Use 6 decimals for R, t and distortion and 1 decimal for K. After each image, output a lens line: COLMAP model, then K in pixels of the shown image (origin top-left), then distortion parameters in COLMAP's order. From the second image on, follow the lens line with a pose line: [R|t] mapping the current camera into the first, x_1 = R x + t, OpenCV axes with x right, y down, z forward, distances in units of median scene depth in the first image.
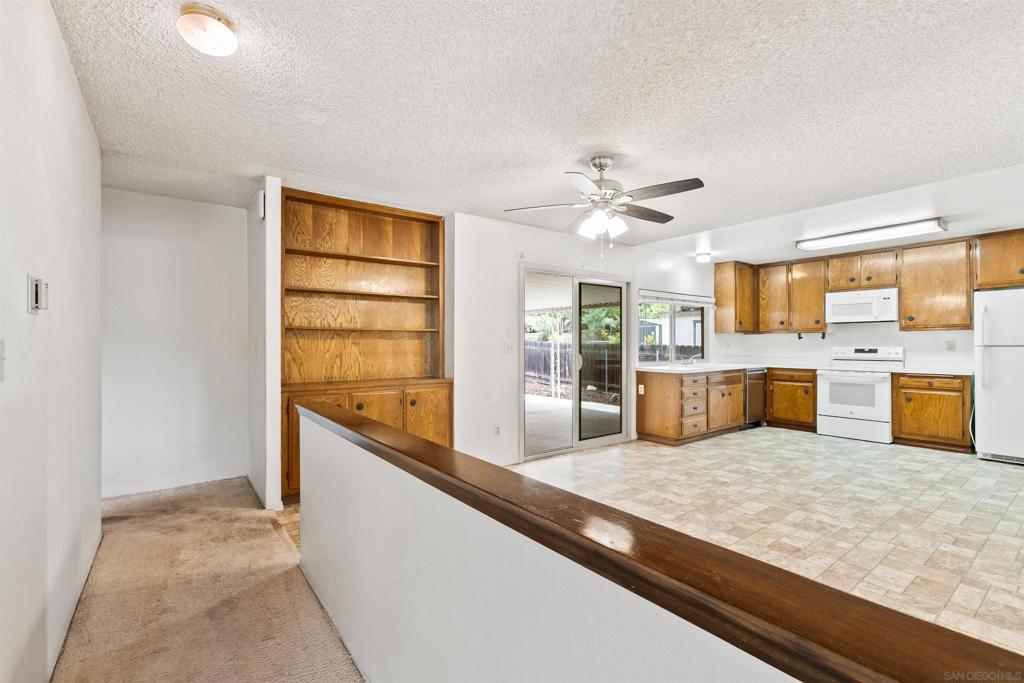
lens RADIAL K [[455.5, 0, 508.2], [0, 455.5, 344.8], [0, 0, 1]] dist [-0.008356, 0.004845]
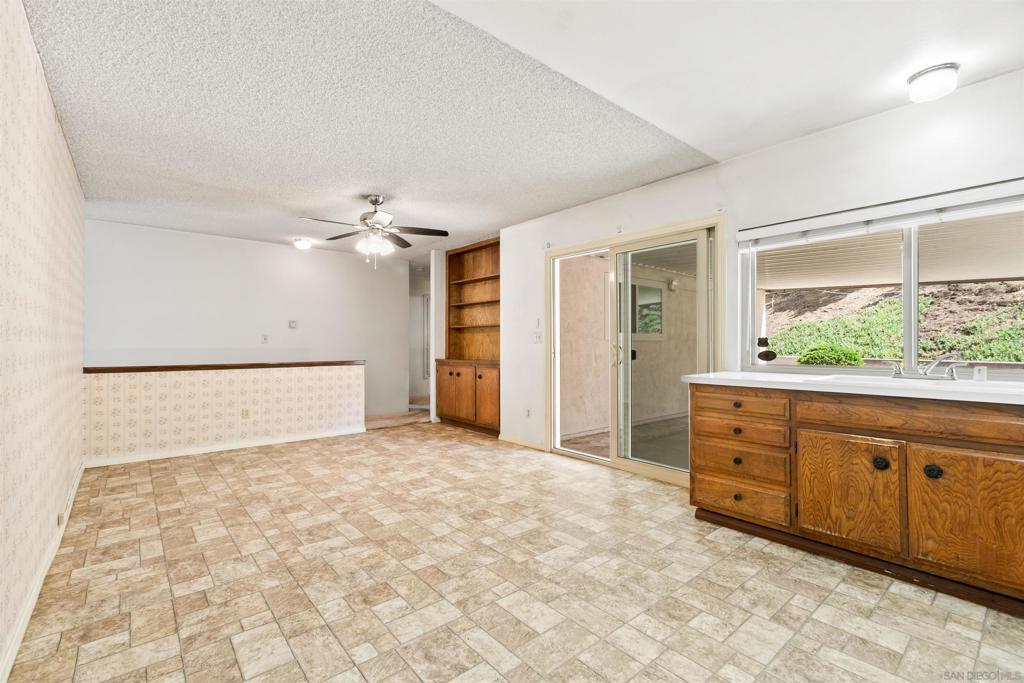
lens RADIAL K [[455.5, 0, 504.2], [0, 455.5, 341.9], [0, 0, 1]] dist [-0.008356, 0.004845]
pose [[0.049341, -0.001816, -0.998780, 1.014021], [-0.001970, 0.999996, -0.001916, 0.018051], [0.998780, 0.002062, 0.049338, 0.844146]]
